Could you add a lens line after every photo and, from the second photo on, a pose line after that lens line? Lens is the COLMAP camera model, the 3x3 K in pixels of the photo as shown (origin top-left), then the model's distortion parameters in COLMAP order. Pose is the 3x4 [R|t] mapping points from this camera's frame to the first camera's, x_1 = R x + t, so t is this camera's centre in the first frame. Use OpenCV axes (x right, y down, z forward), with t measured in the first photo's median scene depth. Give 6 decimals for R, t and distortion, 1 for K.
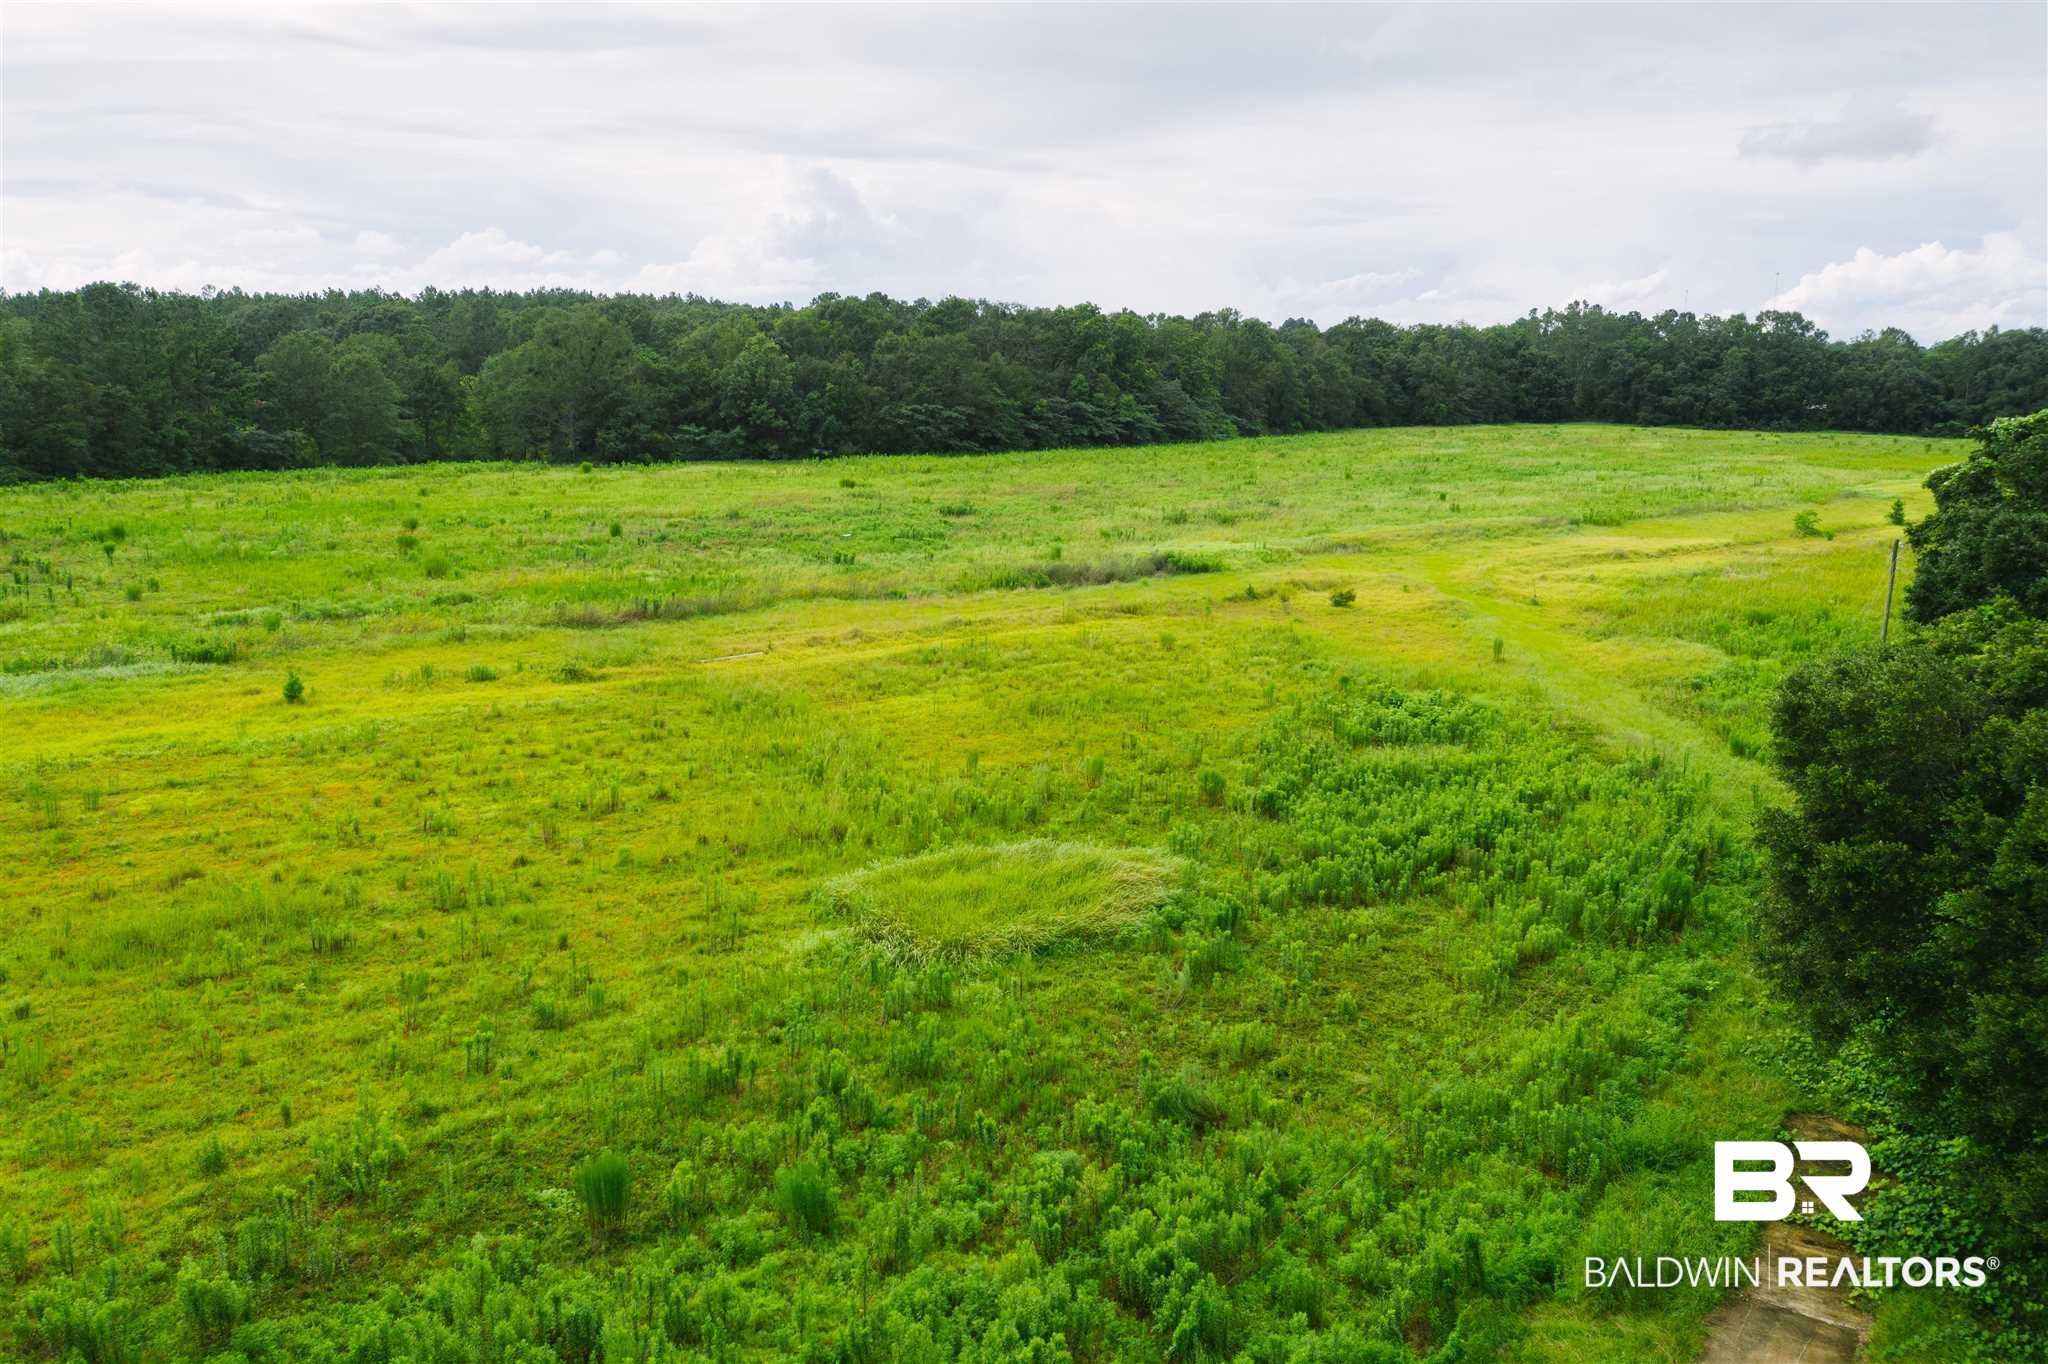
lens RADIAL K [[1582.1, 0, 1027.3], [0, 1582.1, 677.4], [0, 0, 1]] dist [-0.044553, -0.007954]
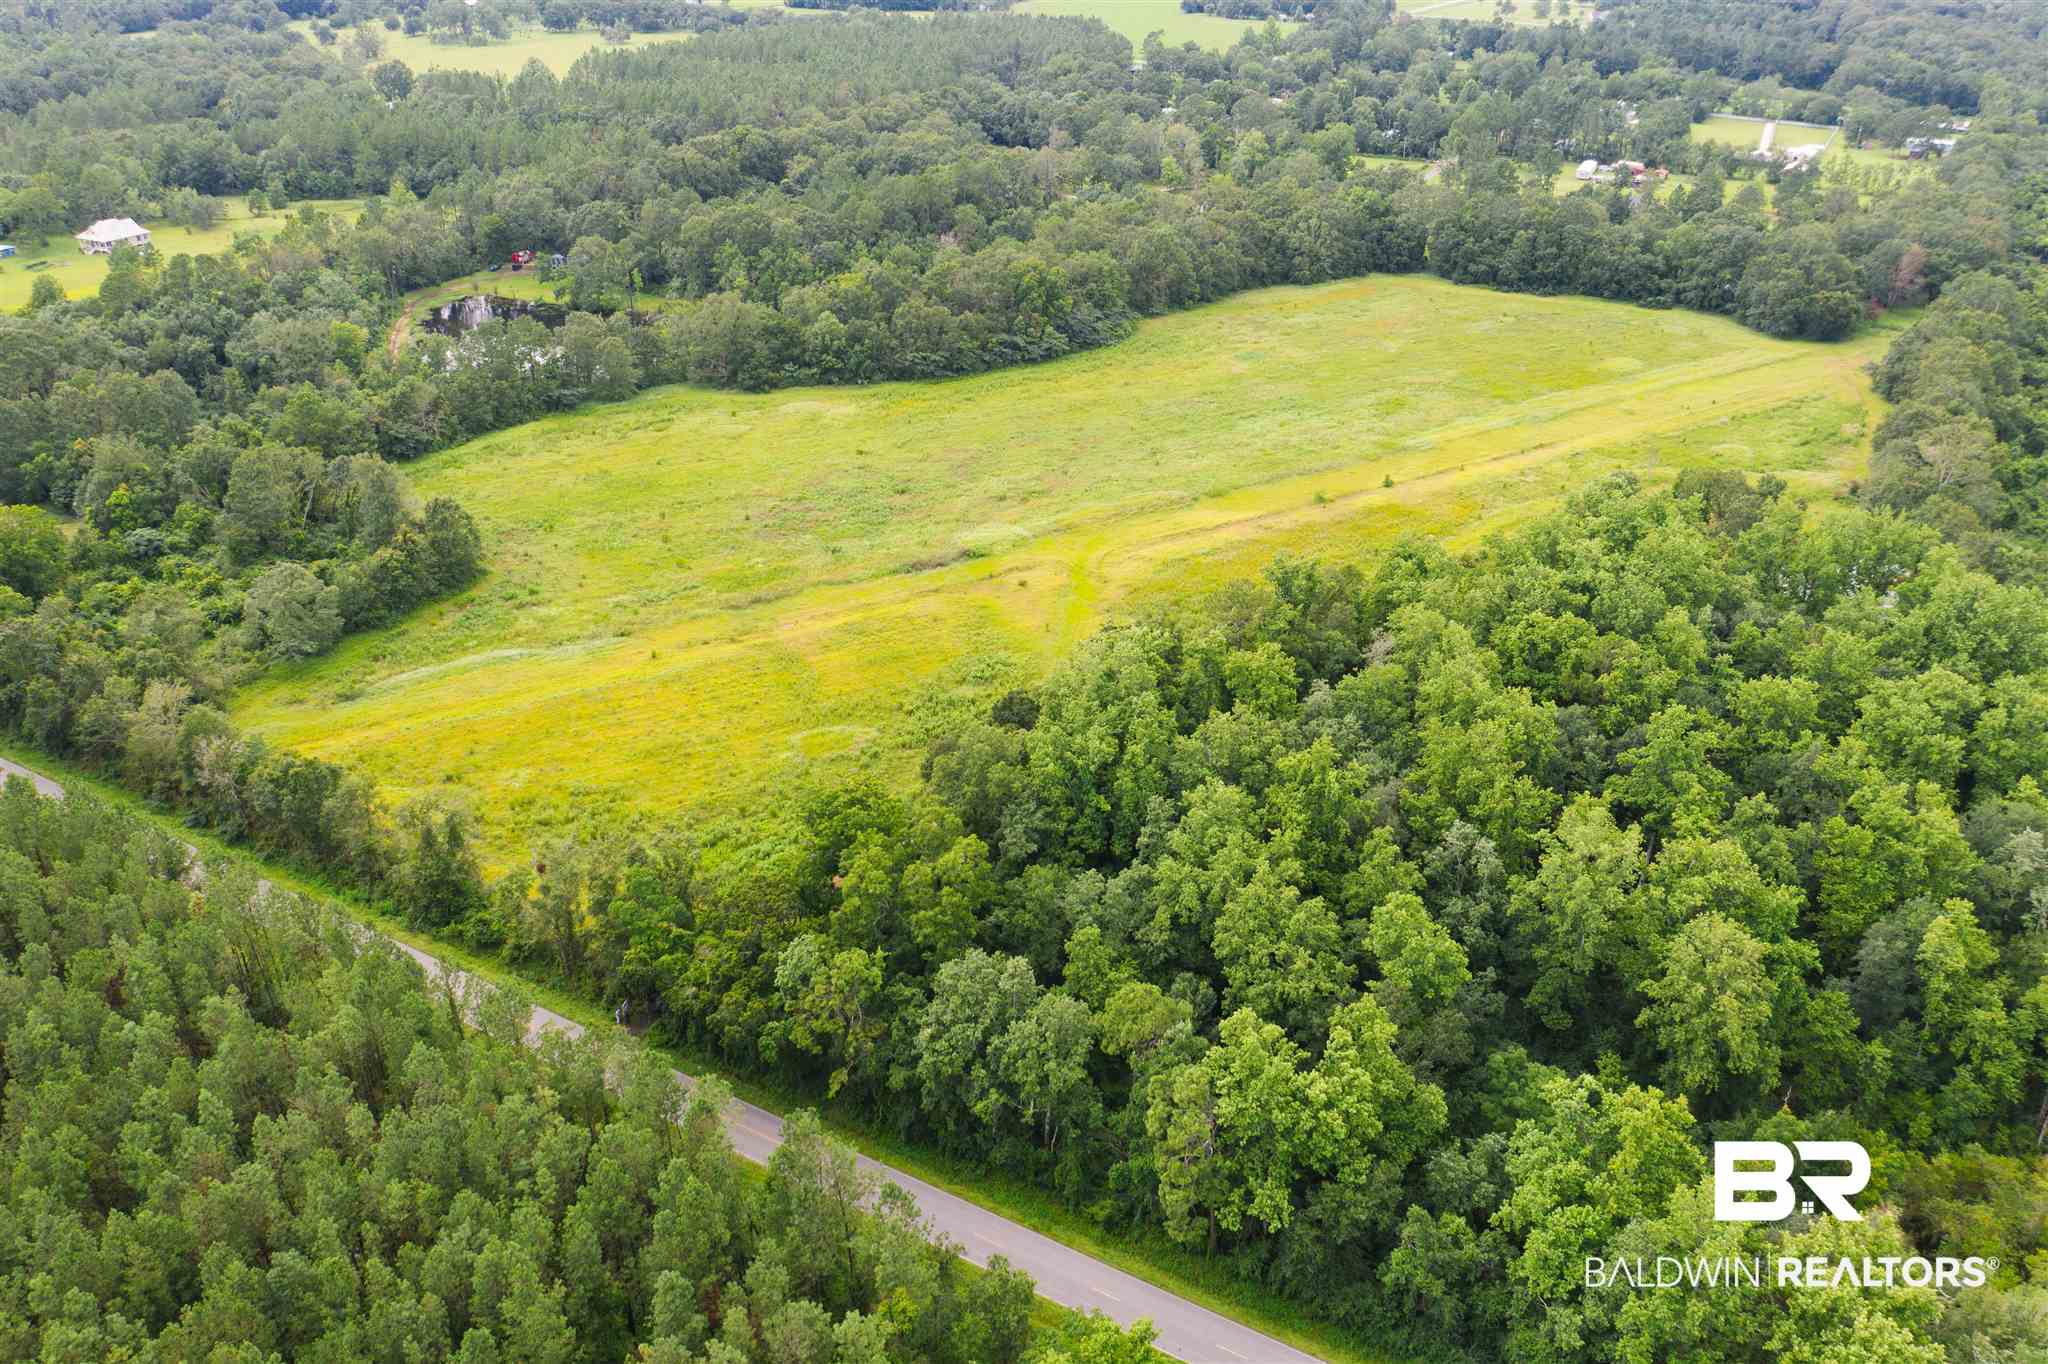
lens RADIAL K [[1582.1, 0, 1021.2], [0, 1582.1, 681.5], [0, 0, 1]] dist [-0.044553, -0.007954]
pose [[0.994631, 0.042049, -0.094562, 0.236481], [-0.014133, 0.960363, 0.278392, -0.323475], [0.102520, -0.275561, 0.955801, -0.798941]]
